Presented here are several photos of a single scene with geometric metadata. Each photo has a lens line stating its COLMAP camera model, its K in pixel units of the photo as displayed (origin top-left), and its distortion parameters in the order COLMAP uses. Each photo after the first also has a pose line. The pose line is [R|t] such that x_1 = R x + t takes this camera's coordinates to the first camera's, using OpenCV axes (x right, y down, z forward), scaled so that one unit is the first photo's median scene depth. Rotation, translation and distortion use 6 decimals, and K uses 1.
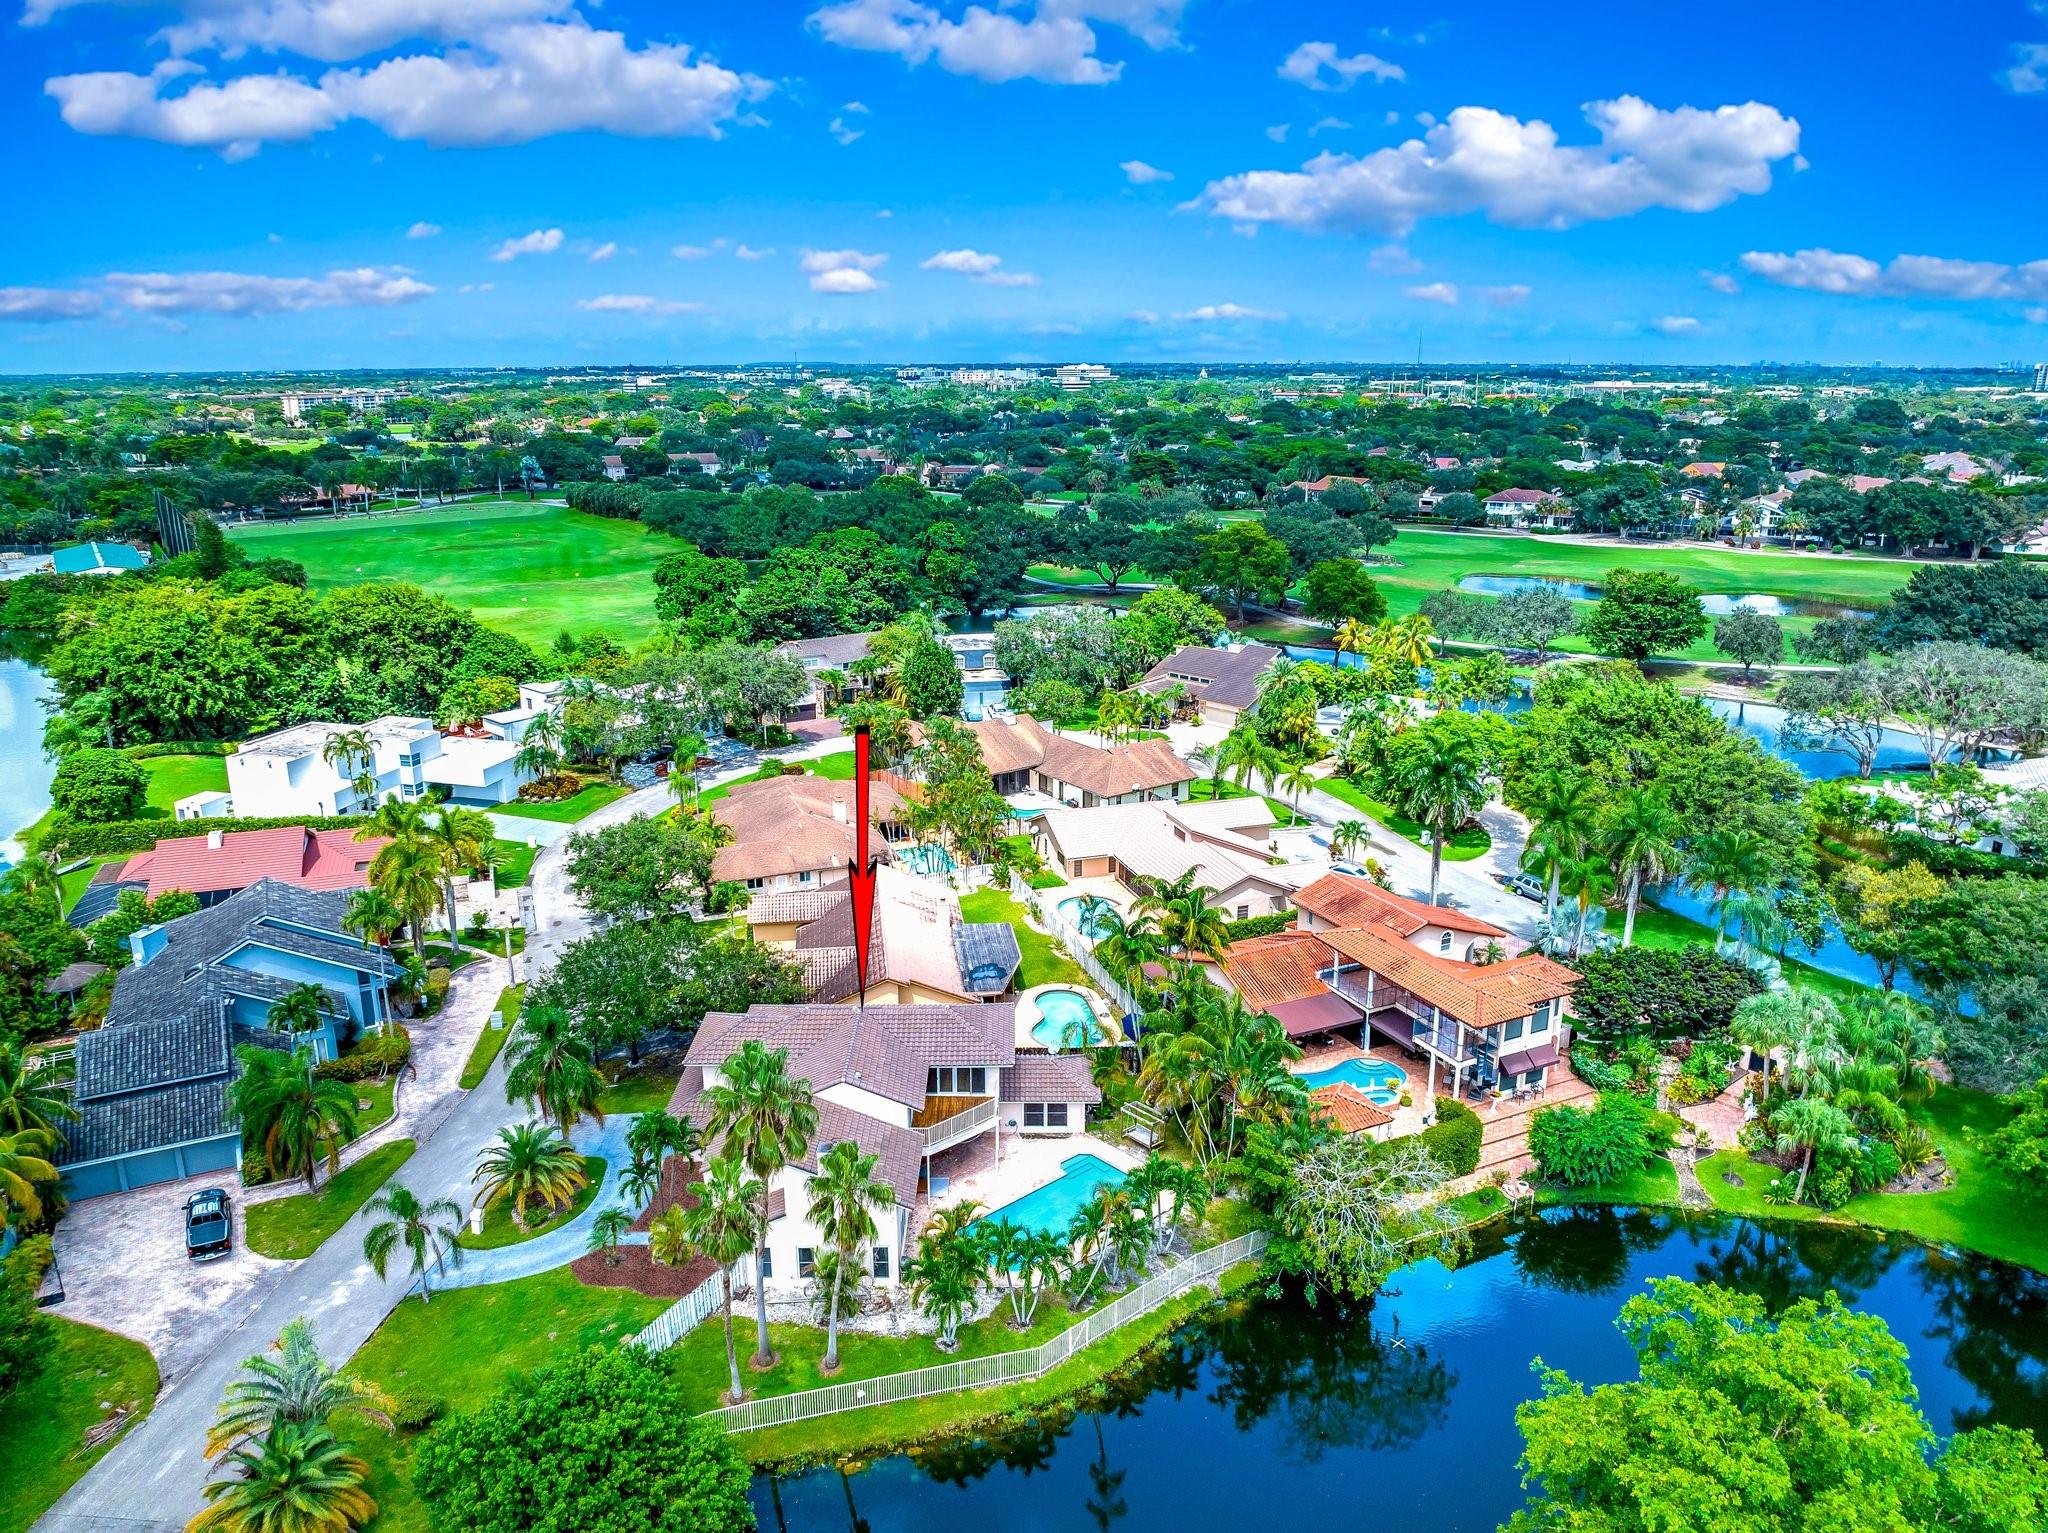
lens RADIAL K [[1422.9, 0, 1024.0], [0, 1422.9, 766.5], [0, 0, 1]] dist [-0.033547, -0.000416]
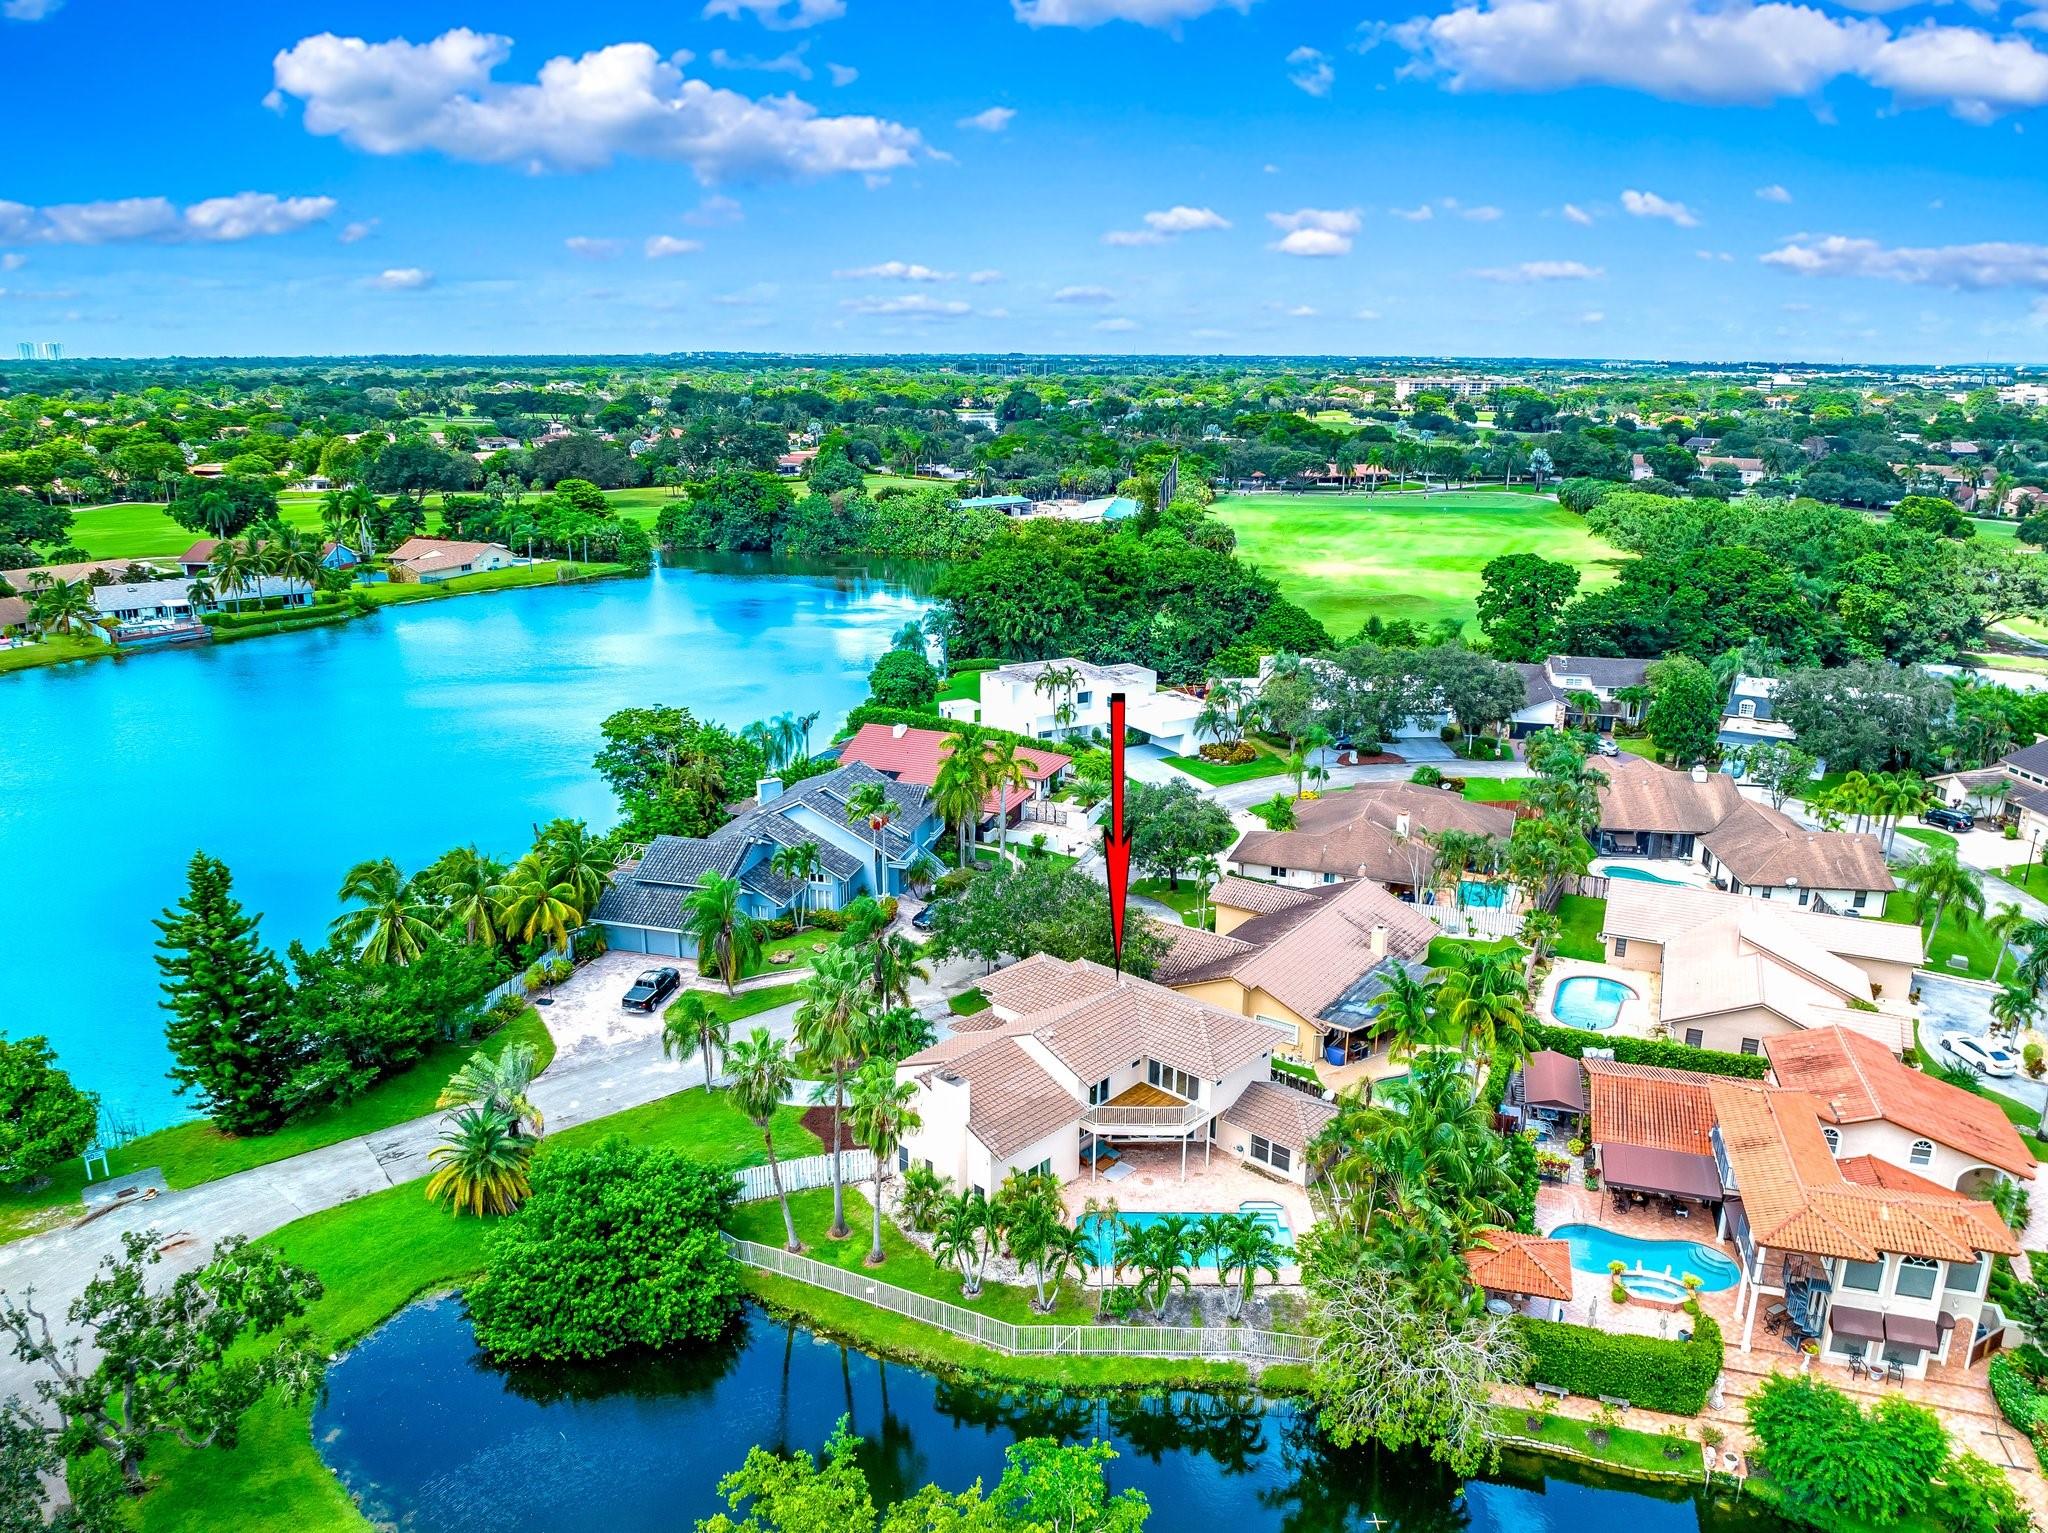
lens RADIAL K [[1442.8, 0, 1024.0], [0, 1442.8, 766.5], [0, 0, 1]] dist [-0.042588, -0.001398]
pose [[0.738958, 0.193345, -0.645414, 0.228187], [-0.191800, 0.978672, 0.073580, -0.022004], [0.645875, 0.069418, 0.760281, 0.075095]]
